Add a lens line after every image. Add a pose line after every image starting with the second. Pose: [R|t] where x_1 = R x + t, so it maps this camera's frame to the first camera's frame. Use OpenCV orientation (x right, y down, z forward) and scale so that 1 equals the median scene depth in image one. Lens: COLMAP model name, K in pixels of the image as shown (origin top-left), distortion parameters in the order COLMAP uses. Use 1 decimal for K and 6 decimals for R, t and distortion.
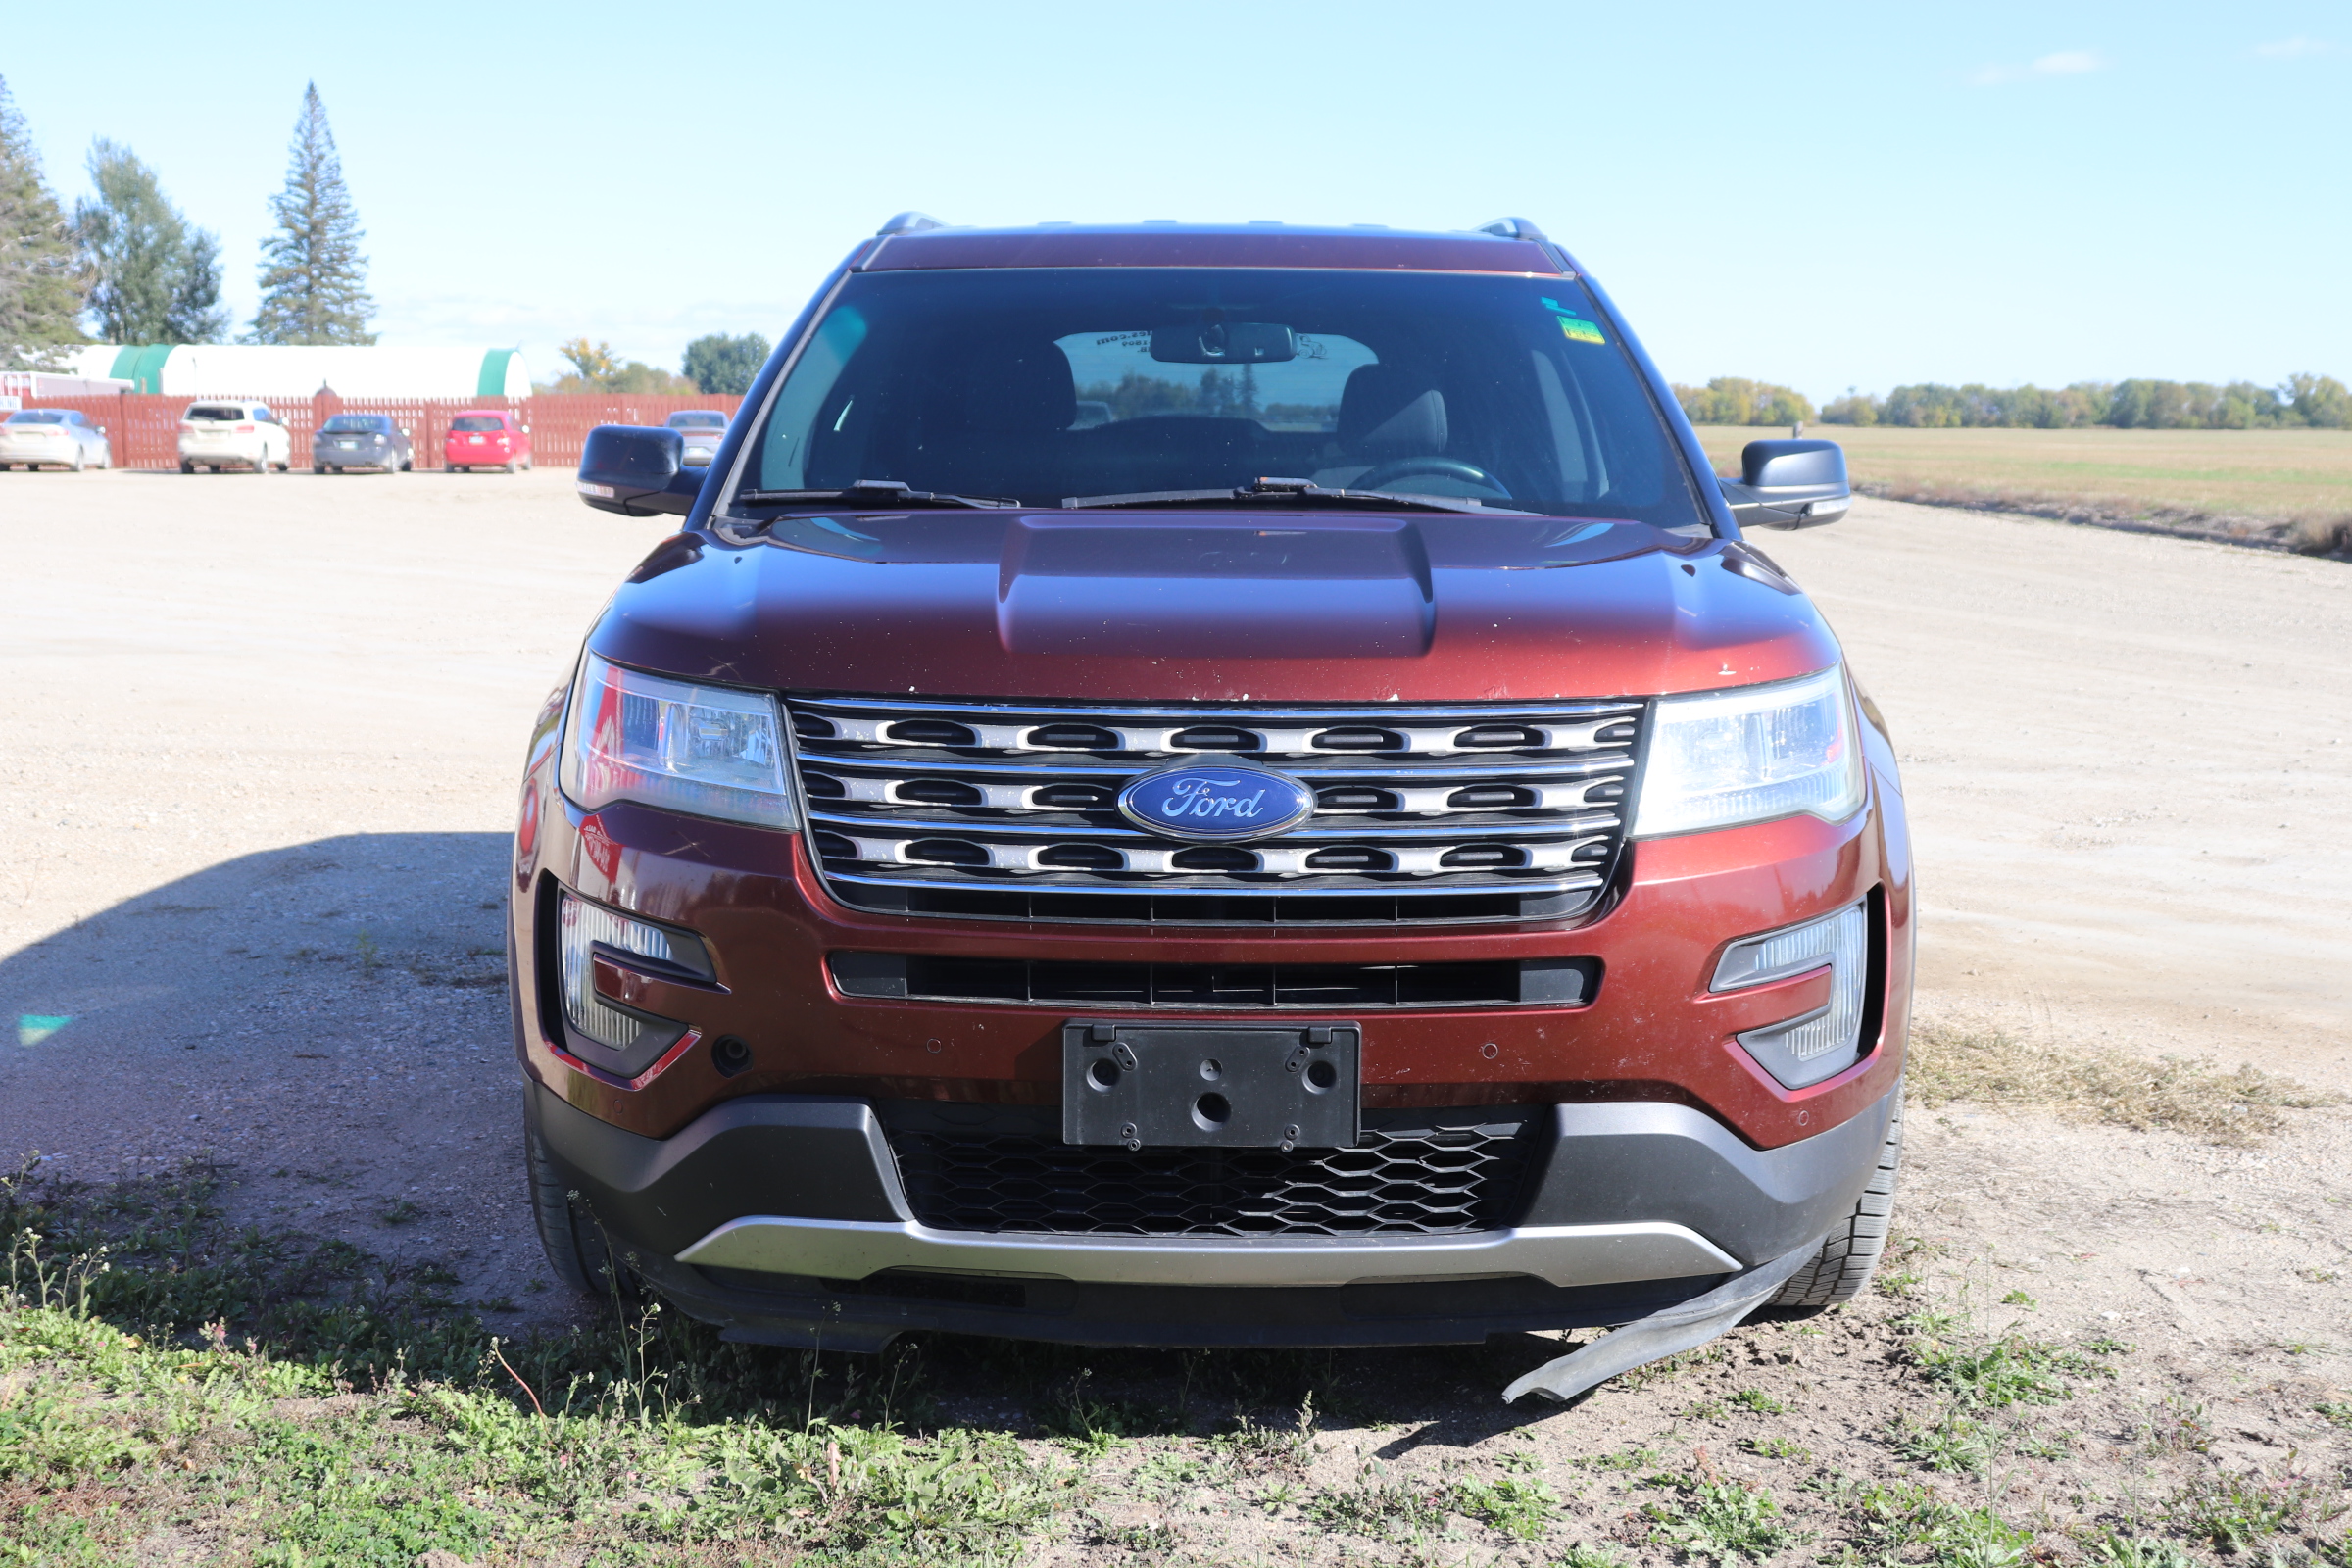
lens RADIAL K [[2945.3, 0, 1186.2], [0, 2945.3, 781.1], [0, 0, 1]] dist [0.012129, 0.000000]
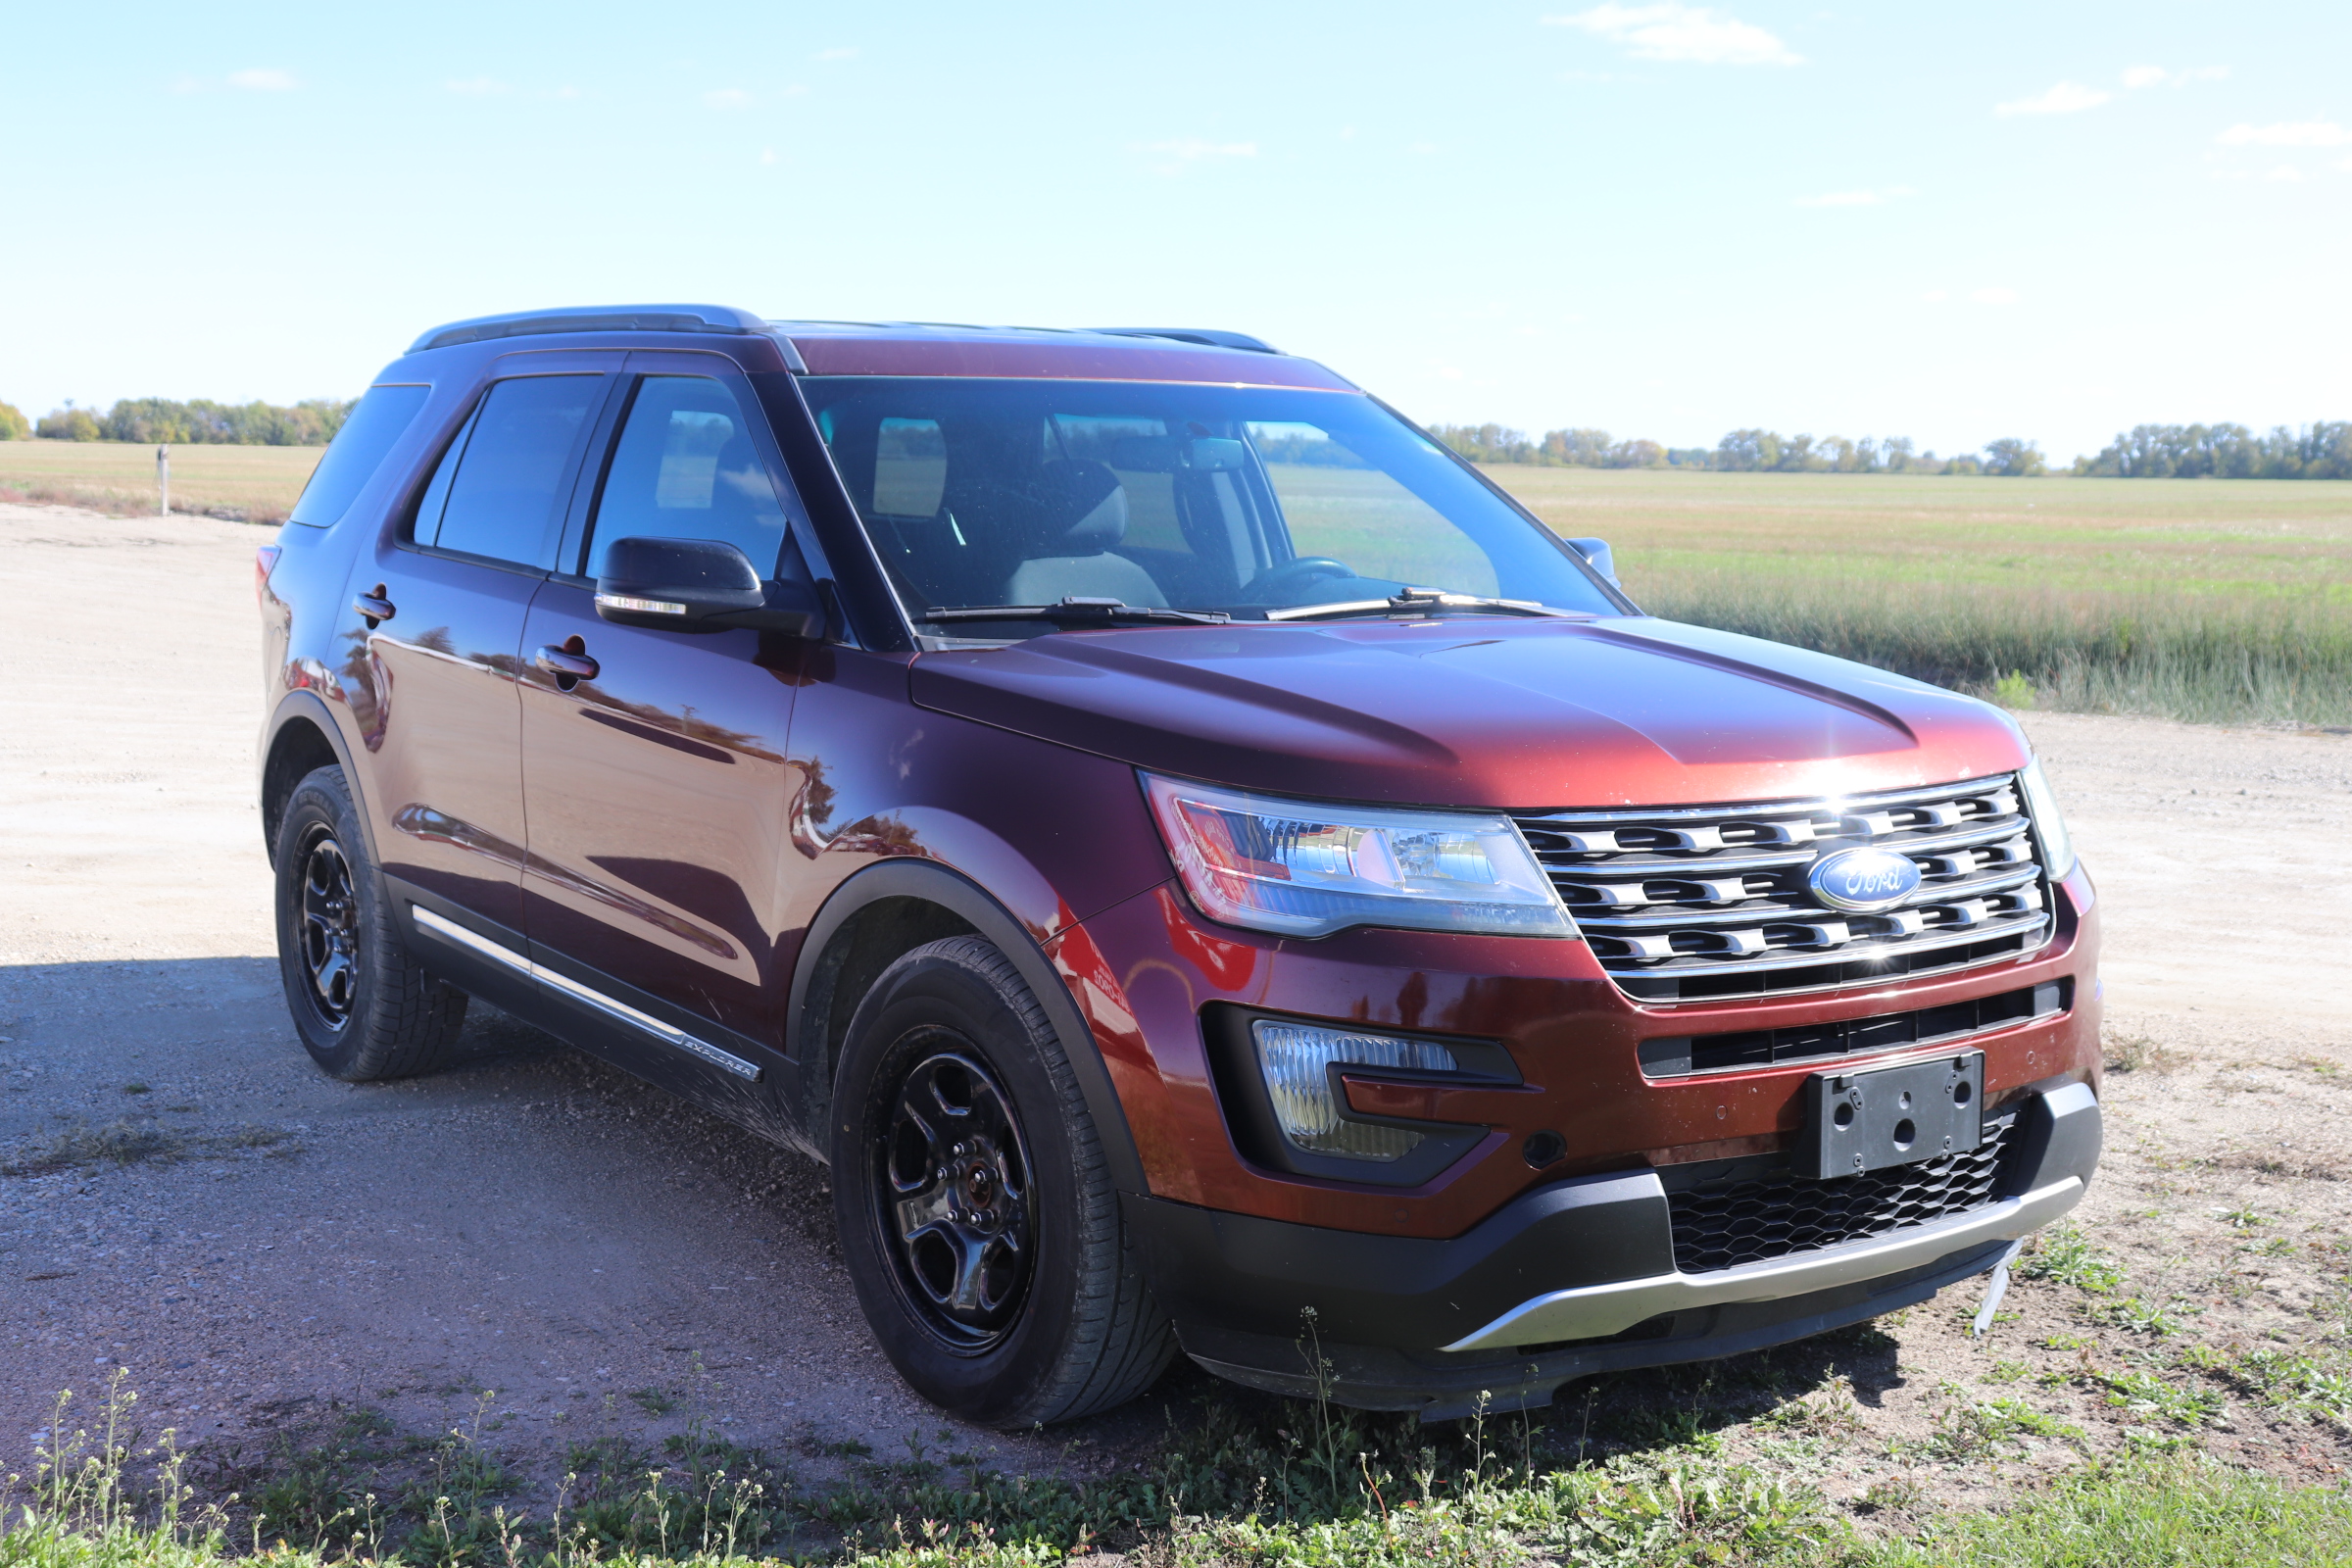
lens RADIAL K [[2945.3, 0, 1188.3], [0, 2945.3, 787.0], [0, 0, 1]] dist [0.012129, 0.000000]
pose [[0.781767, -0.064544, 0.620221, -0.134117], [0.063535, 0.997697, 0.023742, -0.010822], [-0.620325, 0.020845, 0.784067, 0.032527]]
